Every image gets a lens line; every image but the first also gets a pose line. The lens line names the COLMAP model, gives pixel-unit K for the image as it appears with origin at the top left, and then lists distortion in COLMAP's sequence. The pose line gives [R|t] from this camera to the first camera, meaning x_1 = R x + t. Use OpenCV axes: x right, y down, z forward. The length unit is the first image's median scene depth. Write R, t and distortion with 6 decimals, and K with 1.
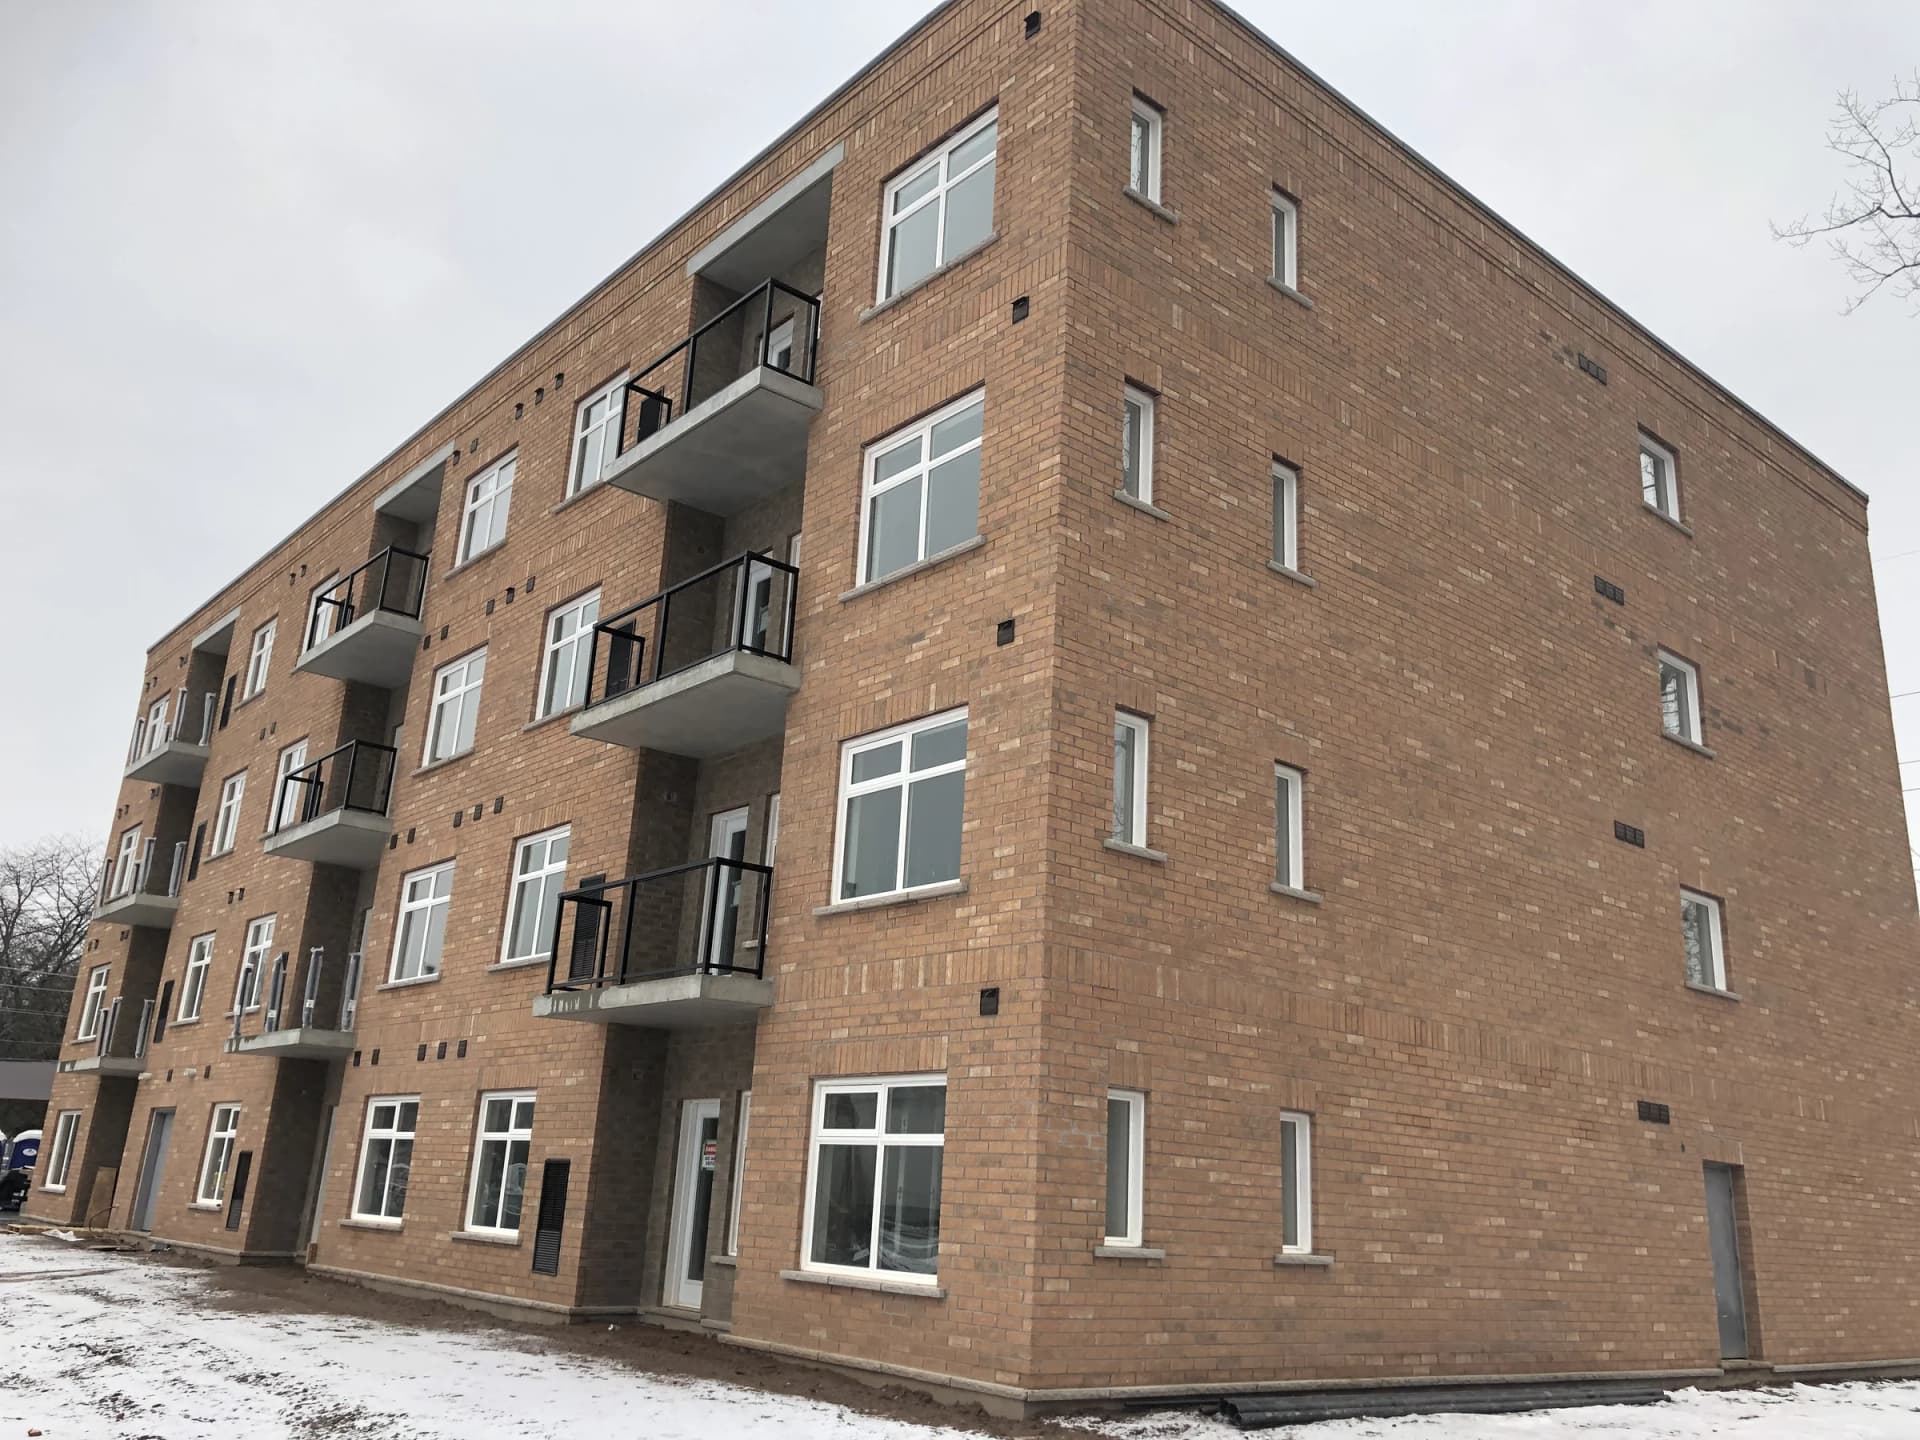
lens RADIAL K [[1577.8, 0, 965.0], [0, 1577.8, 692.5], [0, 0, 1]] dist [0.143940, -0.422050]
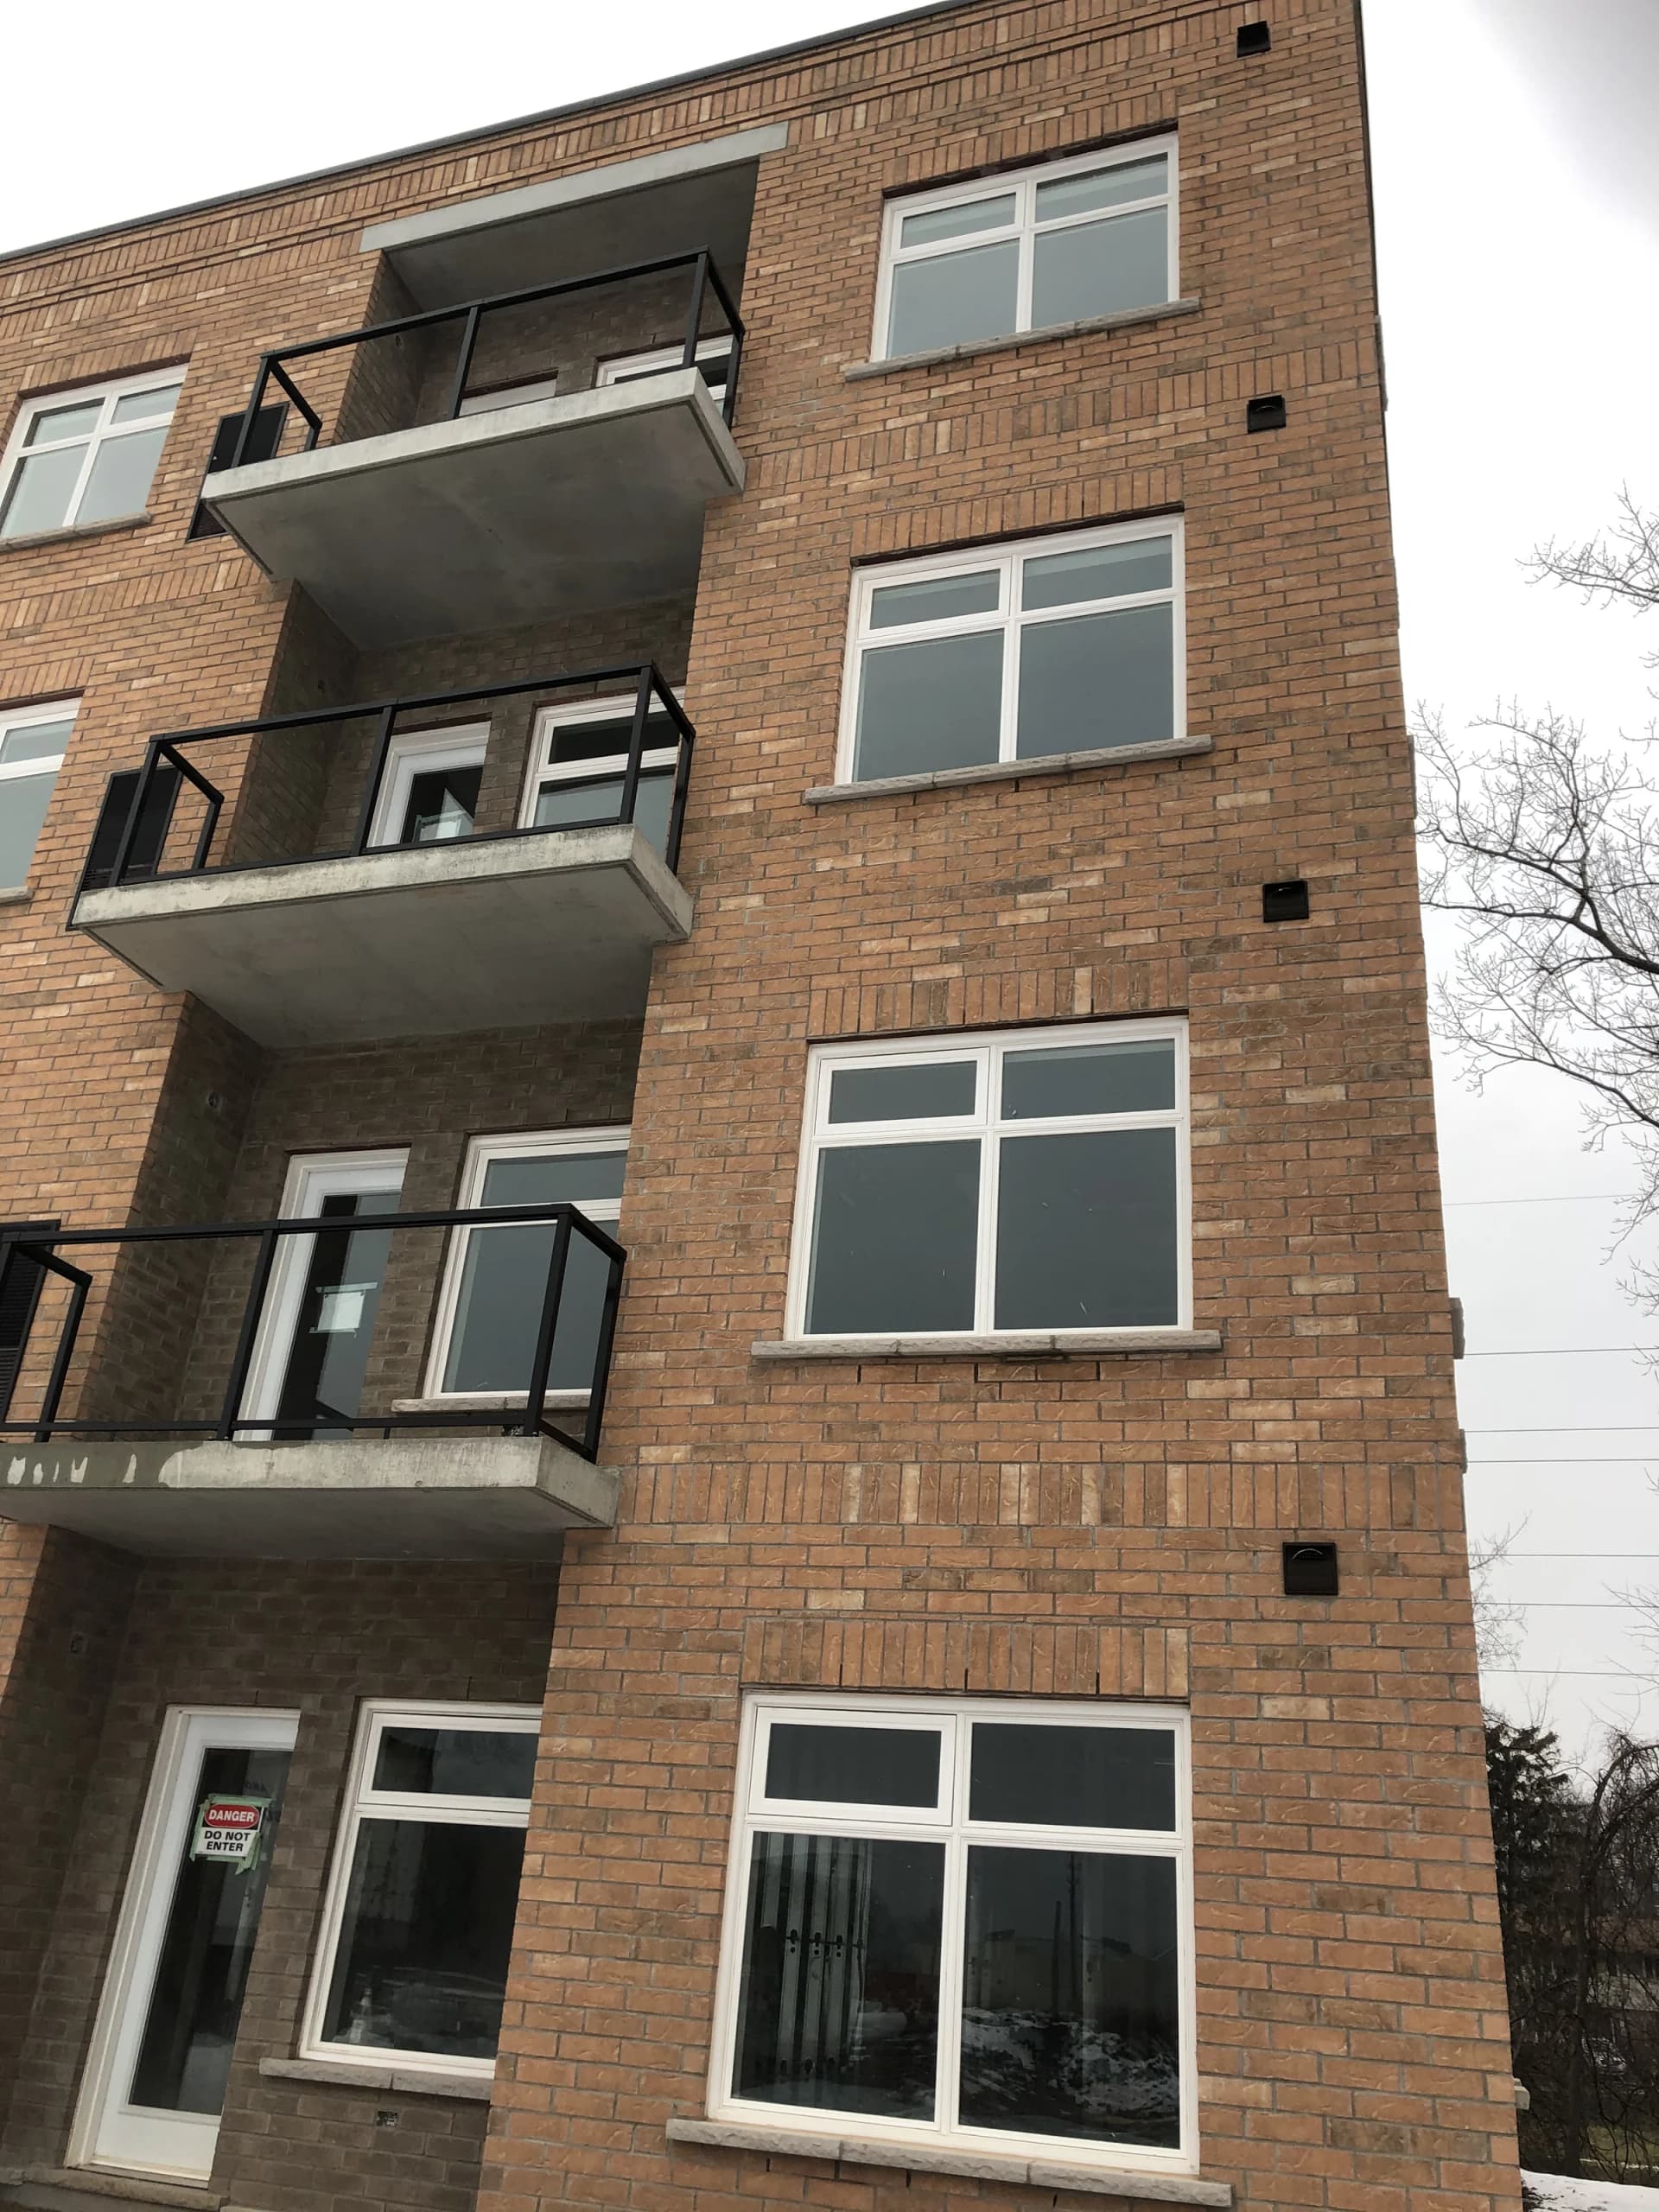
lens RADIAL K [[1807.5, 0, 835.6], [0, 1807.5, 1093.8], [0, 0, 1]] dist [0.028576, -0.009040]
pose [[0.854219, 0.239510, 0.461460, -0.369258], [-0.190457, 0.970027, -0.150912, 0.146587], [-0.483774, 0.041024, 0.874231, 0.502840]]
